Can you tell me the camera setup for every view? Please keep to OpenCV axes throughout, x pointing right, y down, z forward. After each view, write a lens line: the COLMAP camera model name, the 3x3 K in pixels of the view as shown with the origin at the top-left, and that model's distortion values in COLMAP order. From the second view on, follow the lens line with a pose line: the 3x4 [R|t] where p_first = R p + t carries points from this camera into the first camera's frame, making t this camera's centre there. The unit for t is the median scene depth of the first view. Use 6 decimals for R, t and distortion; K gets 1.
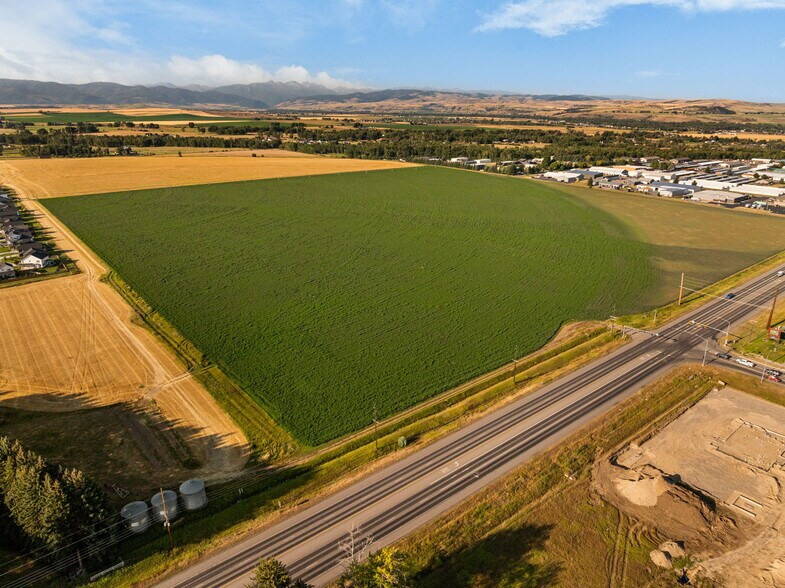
lens RADIAL K [[550.5, 0, 392.5], [0, 550.5, 294.0], [0, 0, 1]] dist [-0.039642, 0.005124]
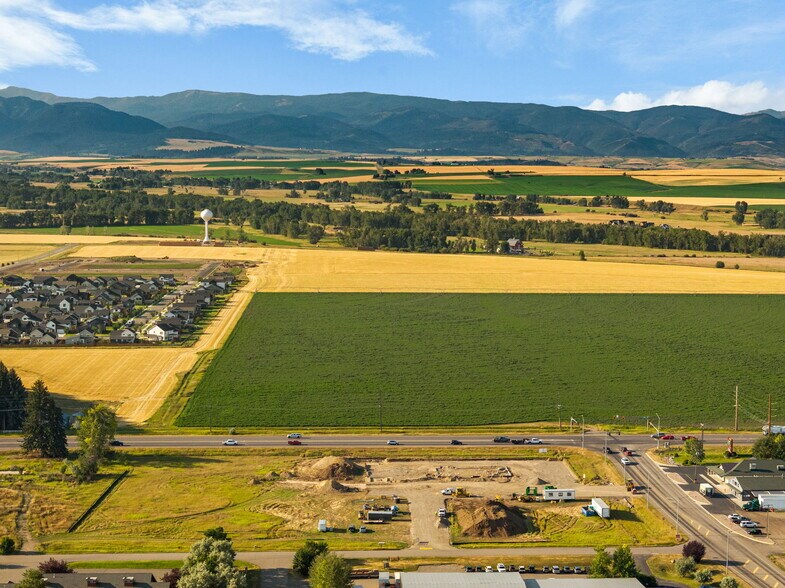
lens RADIAL K [[1570.5, 0, 392.5], [0, 1570.5, 294.0], [0, 0, 1]] dist [-0.085308, 0.109266]
pose [[0.793512, 0.051075, -0.606407, 0.910209], [-0.198860, 0.963530, -0.179063, 0.198595], [0.575146, 0.262679, 0.774730, -0.602045]]
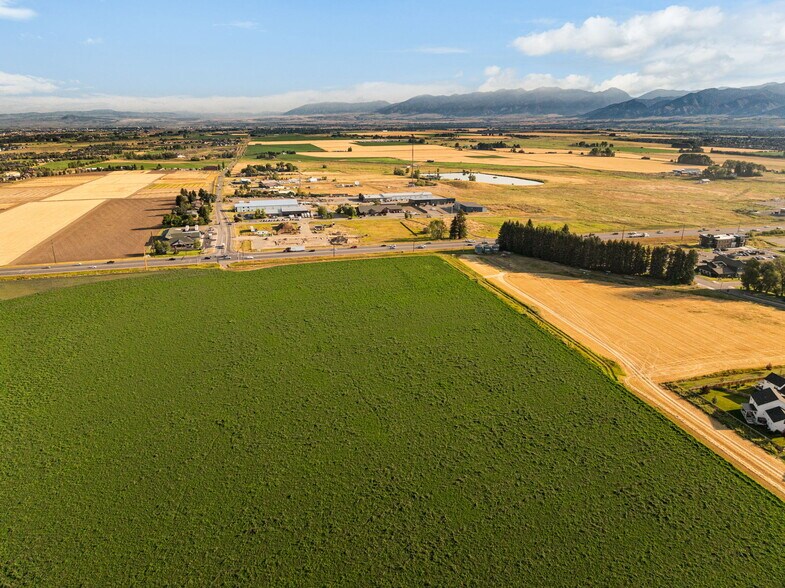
lens RADIAL K [[550.5, 0, 392.5], [0, 550.5, 294.0], [0, 0, 1]] dist [-0.039642, 0.005124]
pose [[-0.902791, -0.131932, 0.409345, -0.391024], [0.138830, 0.811438, 0.567709, -0.401917], [-0.407057, 0.569352, -0.714243, 1.132493]]
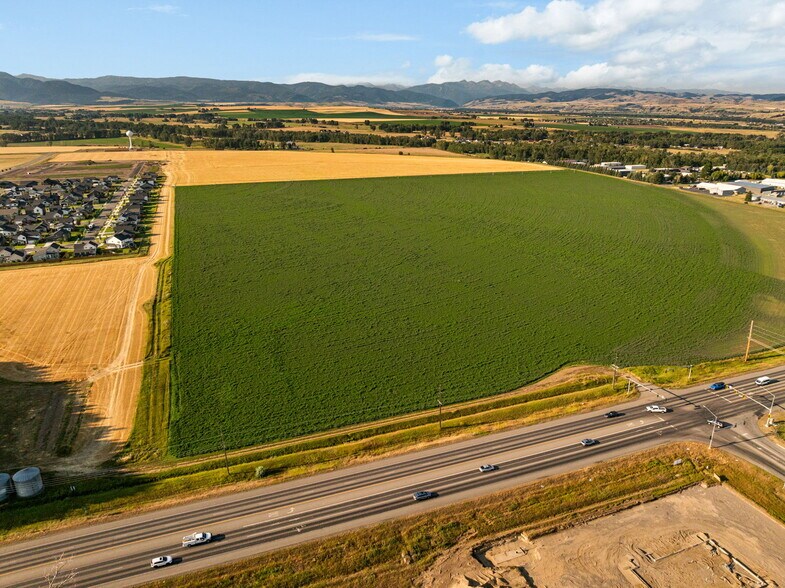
lens RADIAL K [[550.5, 0, 392.5], [0, 550.5, 294.0], [0, 0, 1]] dist [-0.039642, 0.005124]
pose [[0.946797, 0.102697, -0.305007, 0.177359], [-0.102319, 0.994602, 0.017267, -0.023331], [0.305134, 0.014860, 0.952194, 0.074622]]
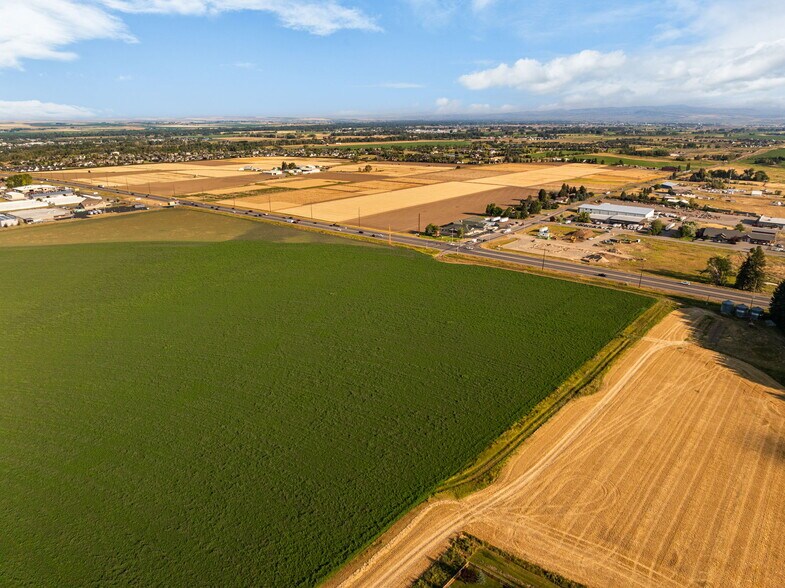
lens RADIAL K [[545.7, 0, 392.5], [0, 545.7, 294.0], [0, 0, 1]] dist [-0.042460, 0.001225]
pose [[-0.189993, -0.308273, 0.932132, -0.655999], [0.321685, 0.877469, 0.355763, -0.270578], [-0.927589, 0.367446, -0.067546, 0.742787]]
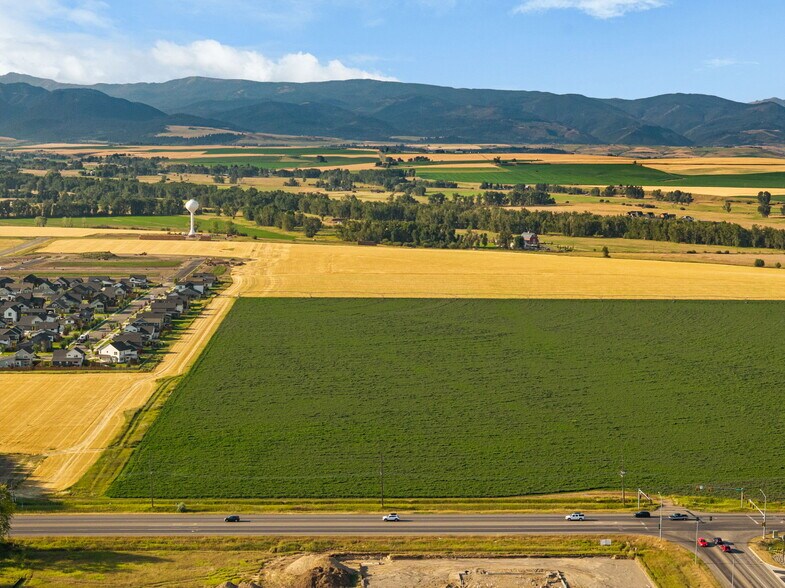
lens RADIAL K [[1570.5, 0, 392.5], [0, 1570.5, 294.0], [0, 0, 1]] dist [-0.085308, 0.109266]
pose [[0.792462, 0.057980, -0.607159, 0.696557], [-0.201890, 0.964290, -0.171423, 0.112828], [0.575538, 0.258425, 0.775869, -0.340892]]
